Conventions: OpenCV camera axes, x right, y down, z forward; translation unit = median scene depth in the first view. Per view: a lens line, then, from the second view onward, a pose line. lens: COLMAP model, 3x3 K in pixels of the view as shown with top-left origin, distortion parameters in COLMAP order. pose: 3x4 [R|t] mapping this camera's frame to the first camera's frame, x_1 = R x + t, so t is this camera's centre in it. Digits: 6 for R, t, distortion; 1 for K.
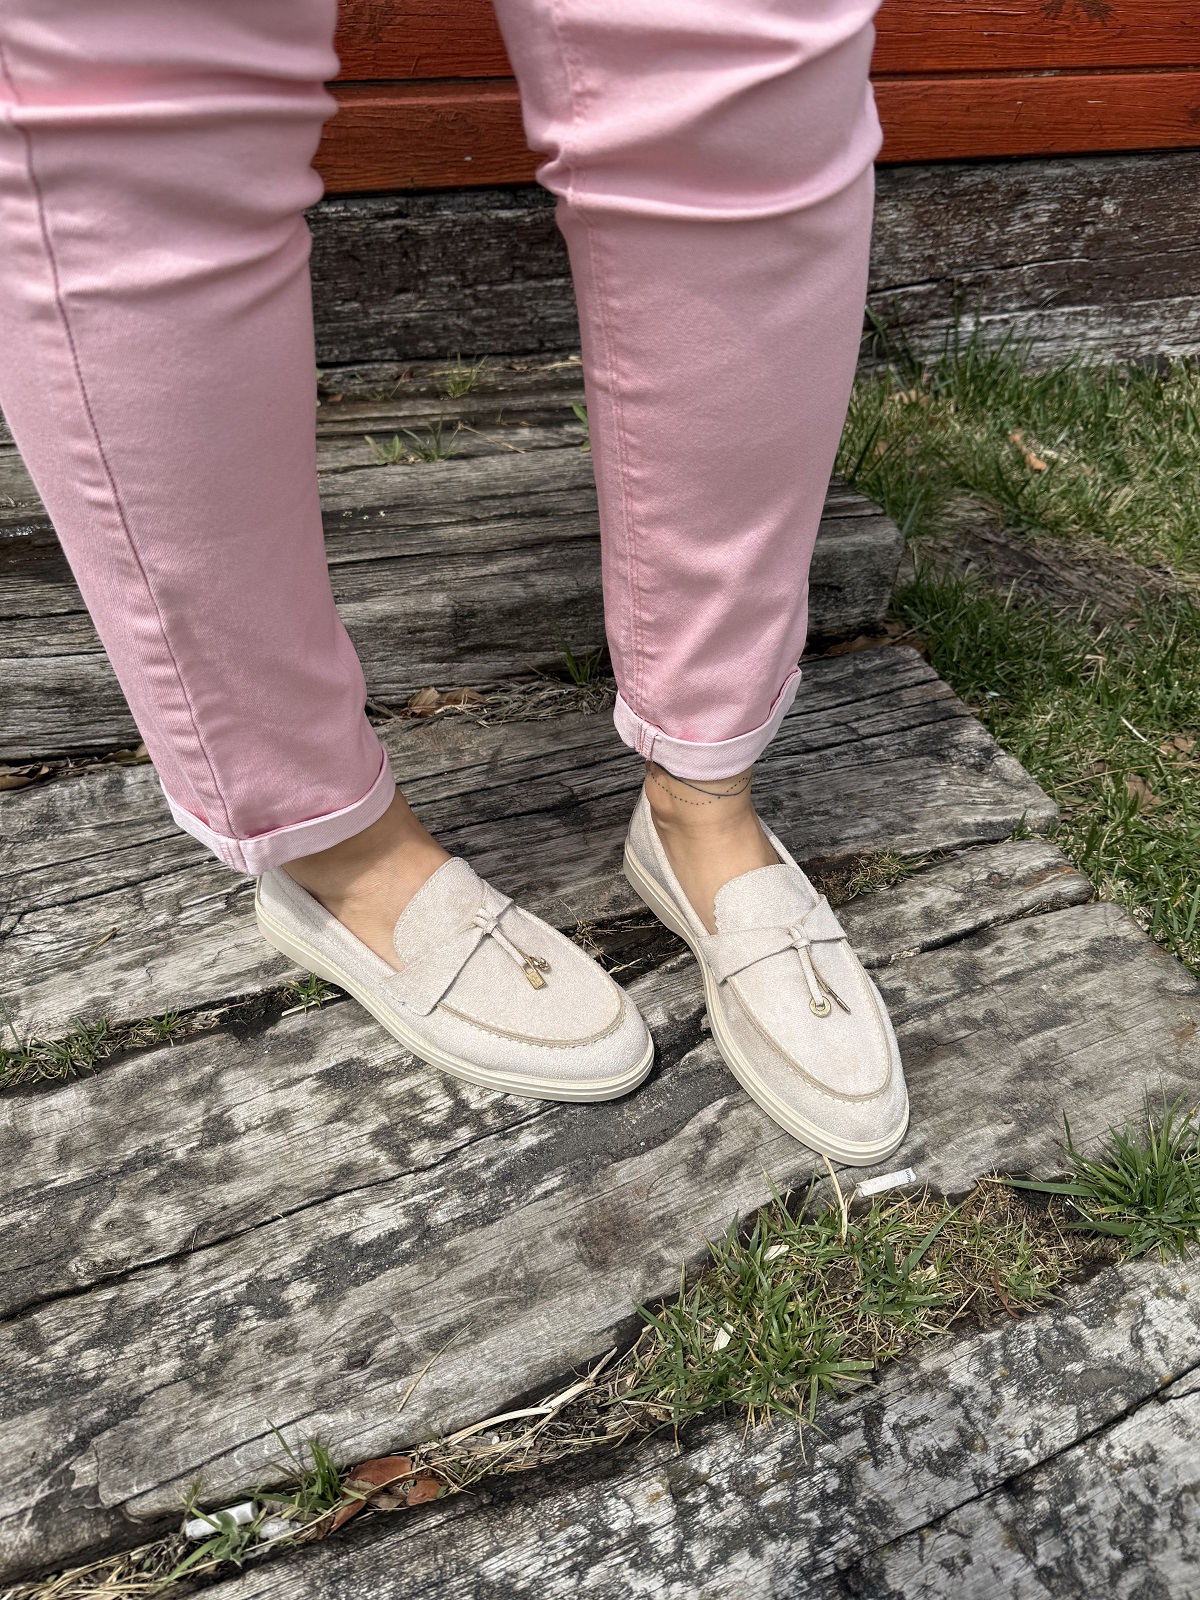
lens RADIAL K [[1153.5, 0, 596.8], [0, 1153.5, 797.9], [0, 0, 1]] dist [-0.004400, -0.013271]
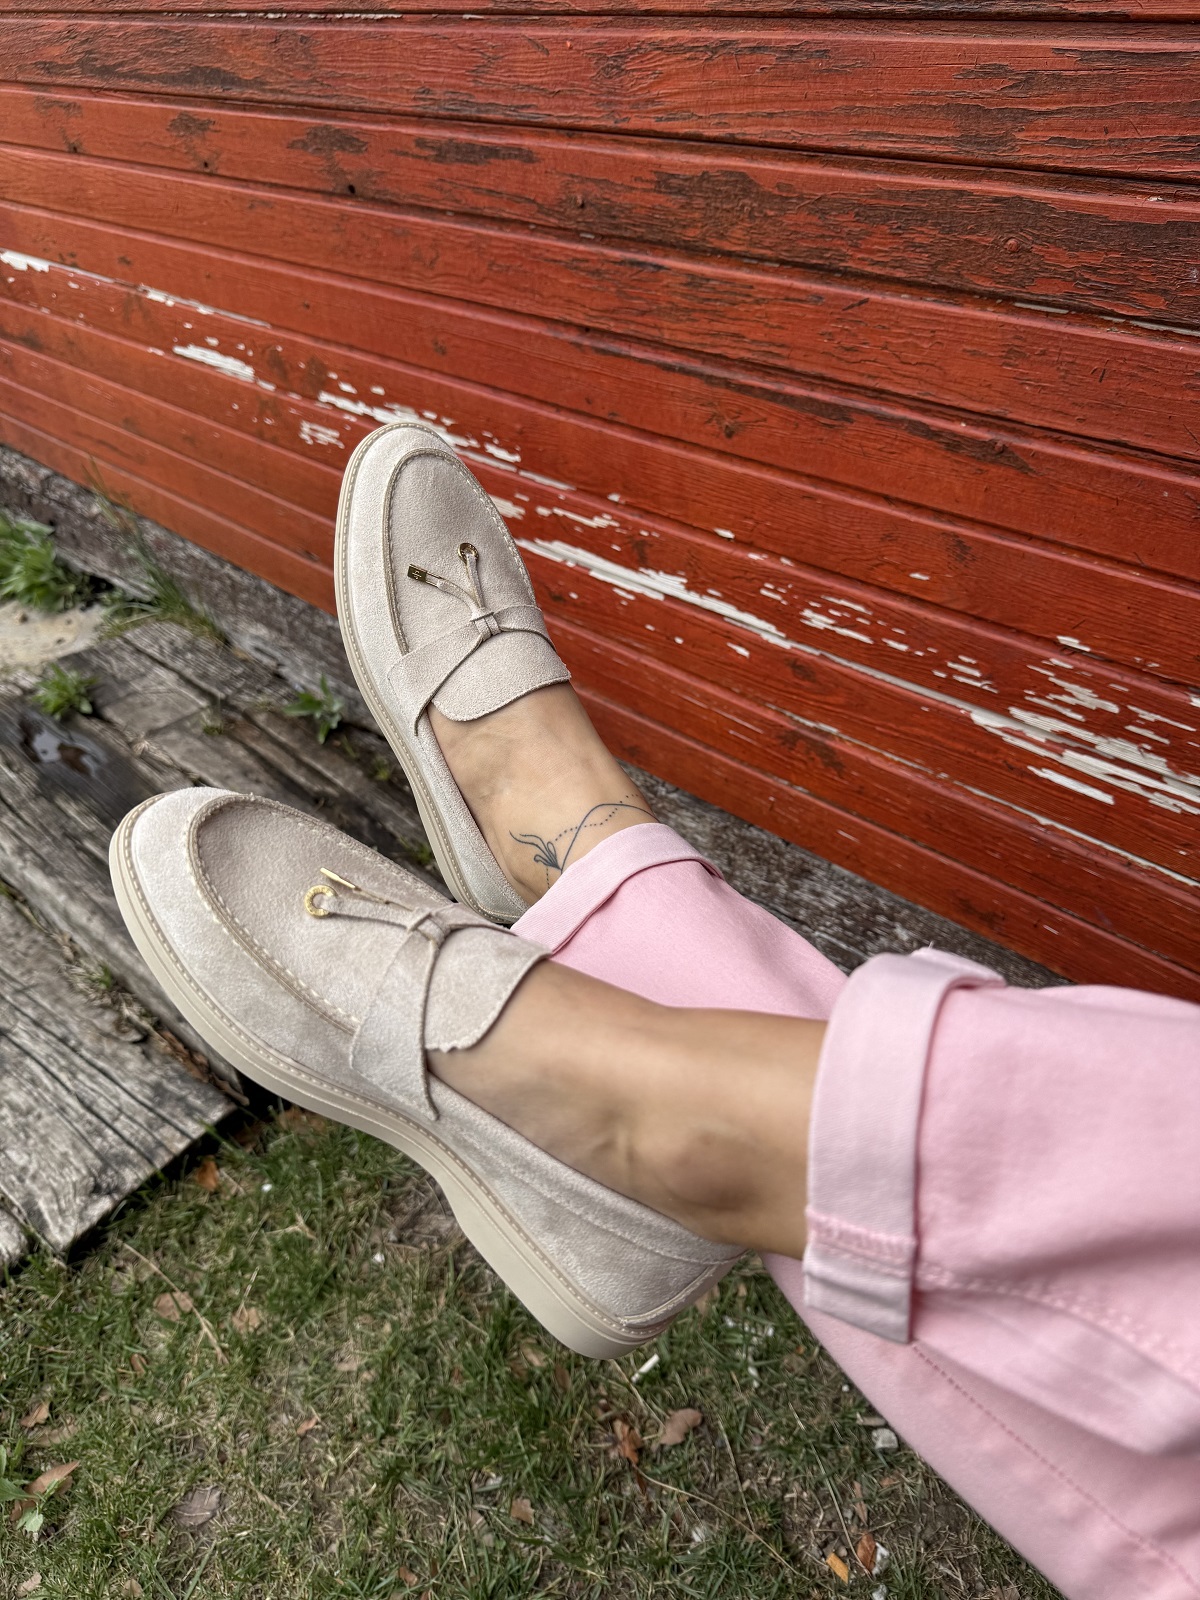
lens RADIAL K [[1153.5, 0, 608.6], [0, 1153.5, 800.5], [0, 0, 1]] dist [-0.004400, -0.013271]
pose [[0.525598, 0.499811, -0.688430, 2.172677], [-0.501709, 0.835628, 0.223638, -1.668899], [0.687048, 0.227847, 0.689964, 0.455282]]
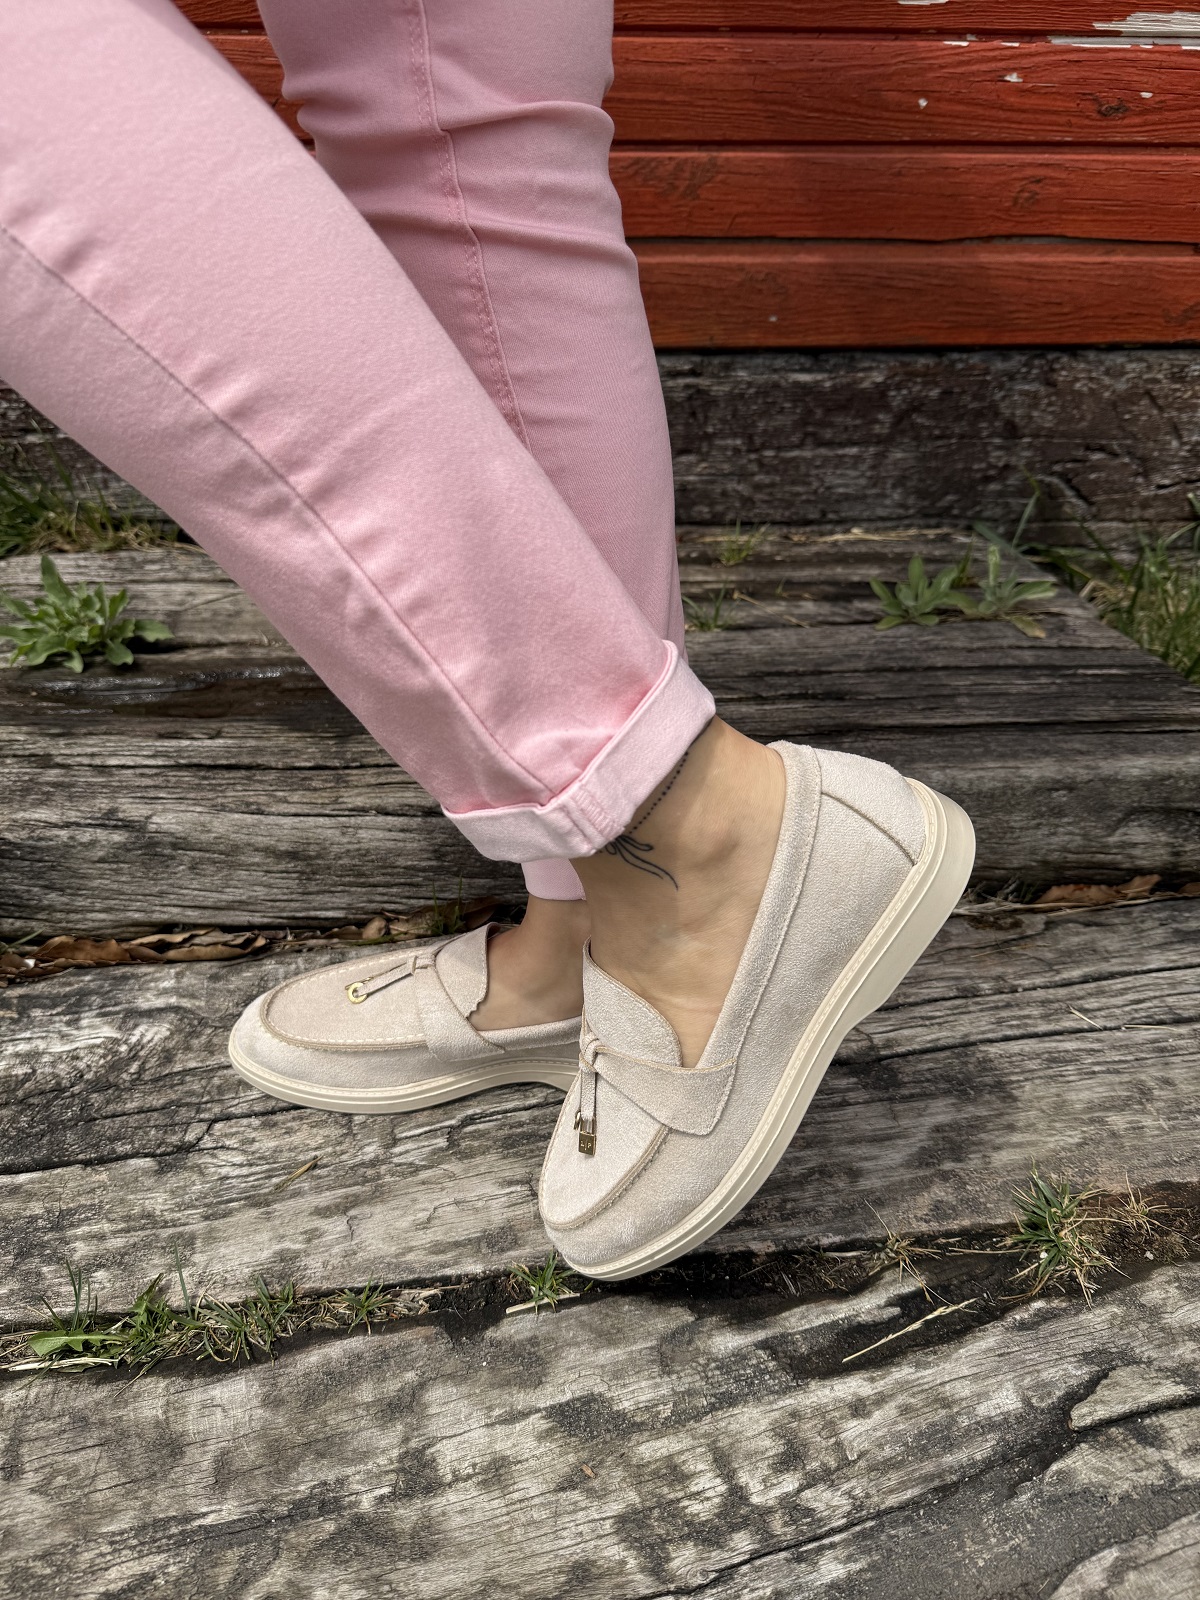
lens RADIAL K [[1153.5, 0, 591.6], [0, 1153.5, 795.5], [0, 0, 1]] dist [-0.004400, -0.013271]
pose [[0.983493, 0.093423, -0.154962, -0.150335], [-0.113981, 0.984998, -0.129567, -0.068804], [0.140533, 0.145091, 0.979387, 0.228703]]
